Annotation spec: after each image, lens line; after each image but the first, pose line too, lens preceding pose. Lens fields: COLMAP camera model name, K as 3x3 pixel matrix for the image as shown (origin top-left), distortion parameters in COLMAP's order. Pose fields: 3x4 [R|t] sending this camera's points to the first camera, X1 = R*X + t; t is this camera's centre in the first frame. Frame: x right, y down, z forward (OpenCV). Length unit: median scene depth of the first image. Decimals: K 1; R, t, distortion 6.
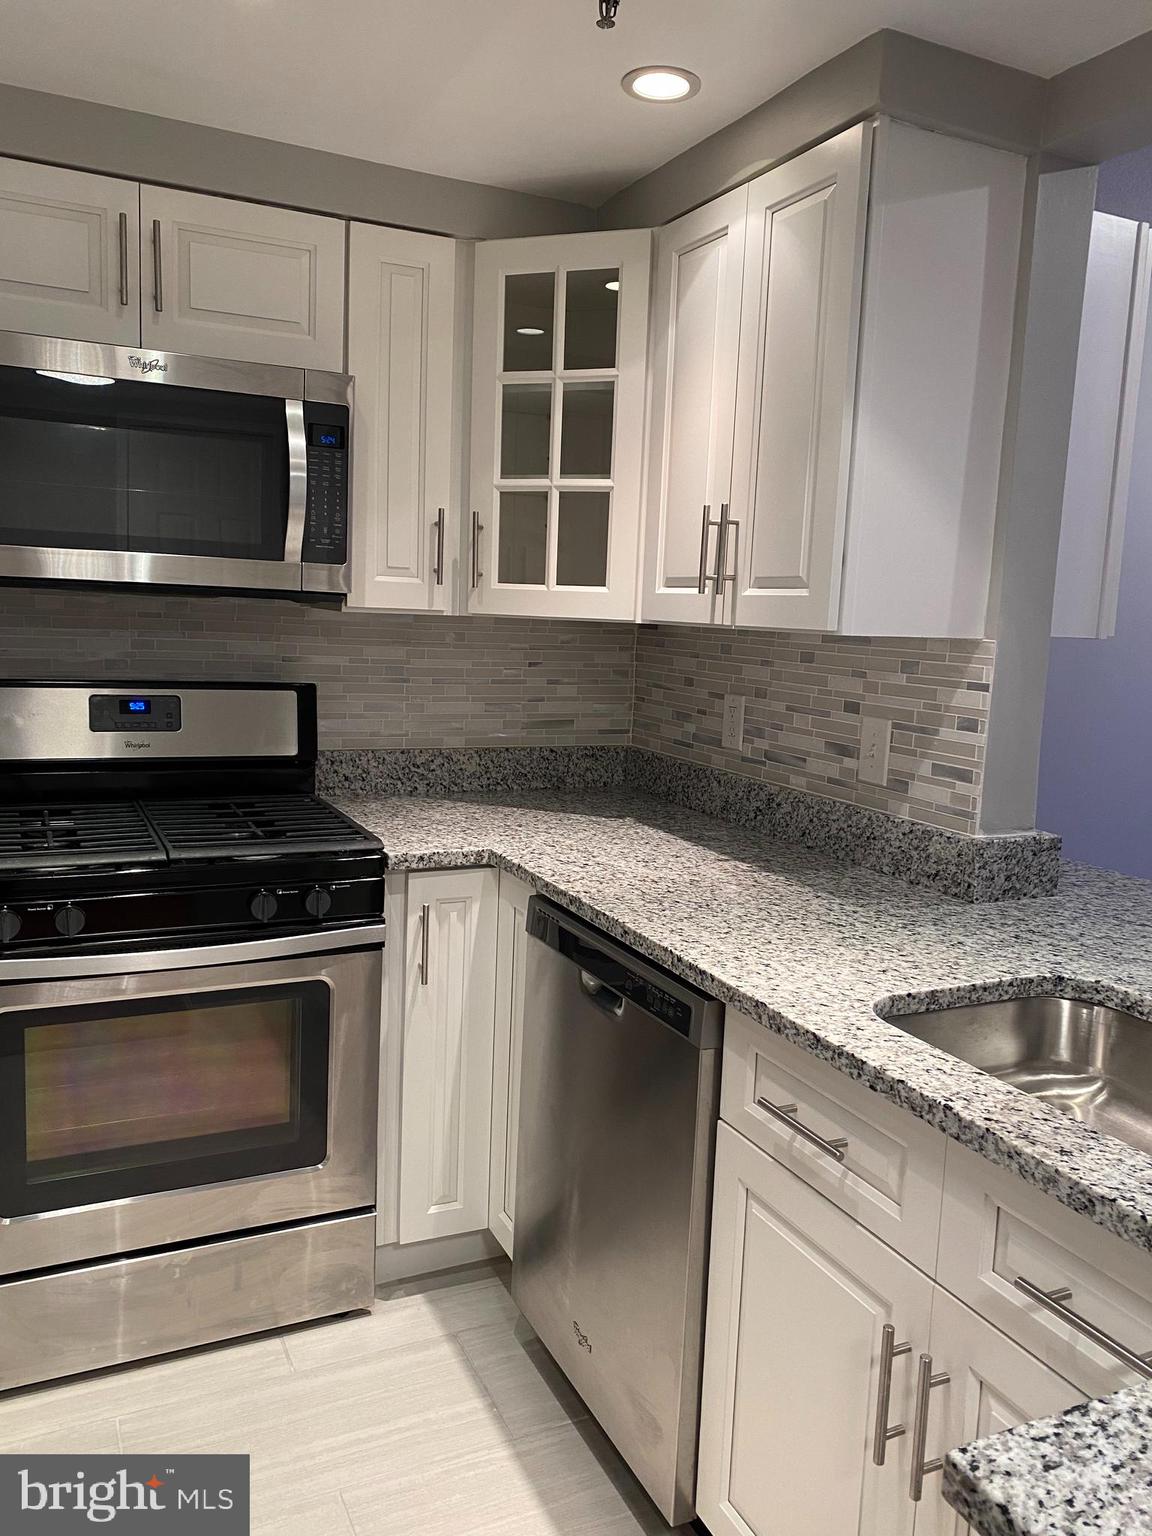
lens RADIAL K [[1171.8, 0, 574.2], [0, 1171.8, 769.8], [0, 0, 1]] dist [0.064495, -0.074522]
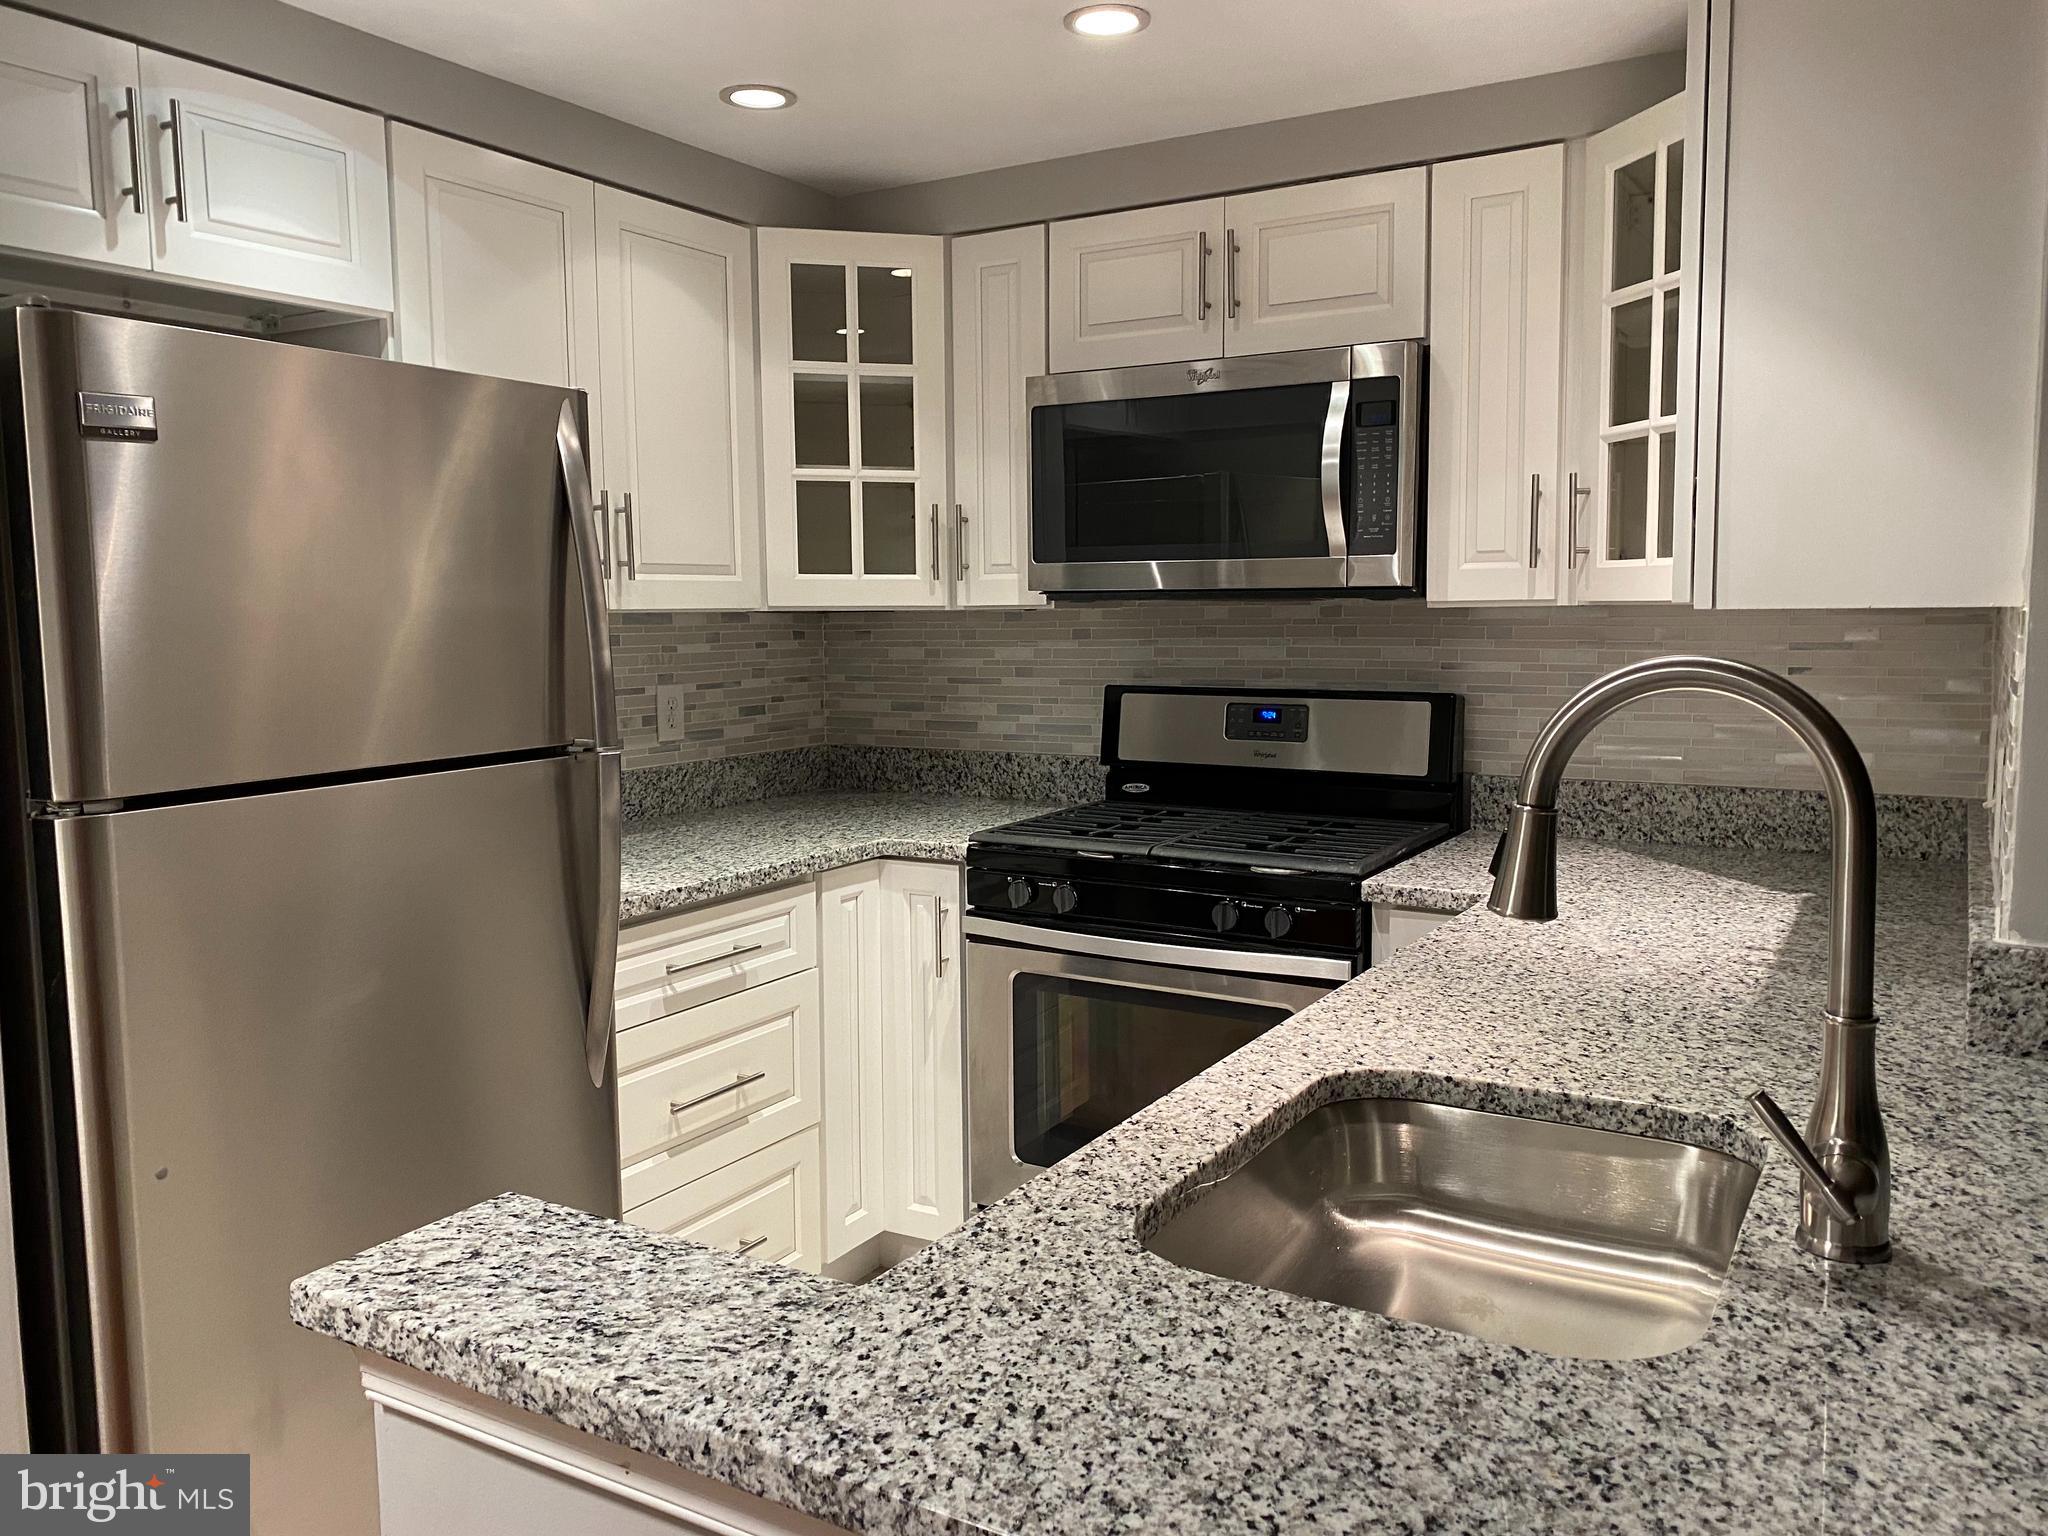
lens RADIAL K [[1562.5, 0, 1015.4], [0, 1562.5, 768.3], [0, 0, 1]] dist [0.064495, -0.074522]
pose [[0.551297, 0.043014, -0.833199, 0.652938], [-0.083381, 0.996511, -0.003726, 0.013037], [0.830132, 0.071527, 0.552960, 0.134638]]
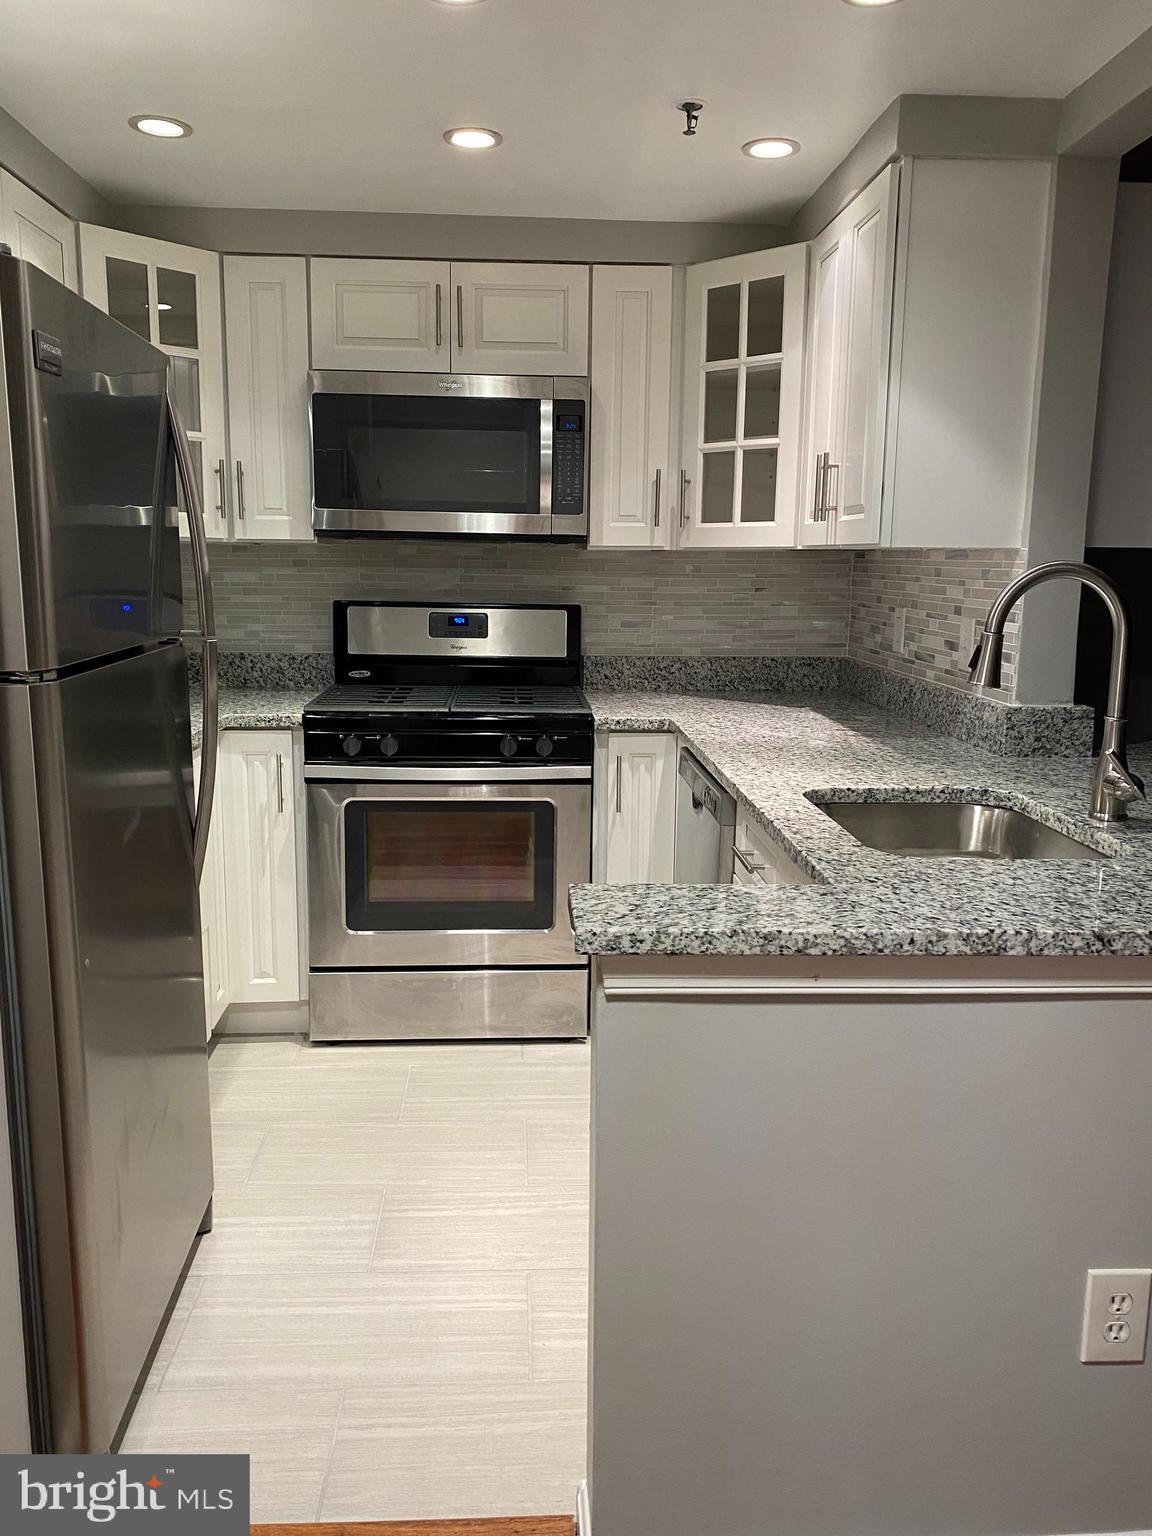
lens RADIAL K [[1171.8, 0, 571.9], [0, 1171.8, 768.9], [0, 0, 1]] dist [0.064495, -0.074522]
pose [[0.923941, 0.037782, -0.380664, 0.351326], [-0.027505, 0.999096, 0.032403, 0.086934], [0.381545, -0.019468, 0.924145, -0.315542]]
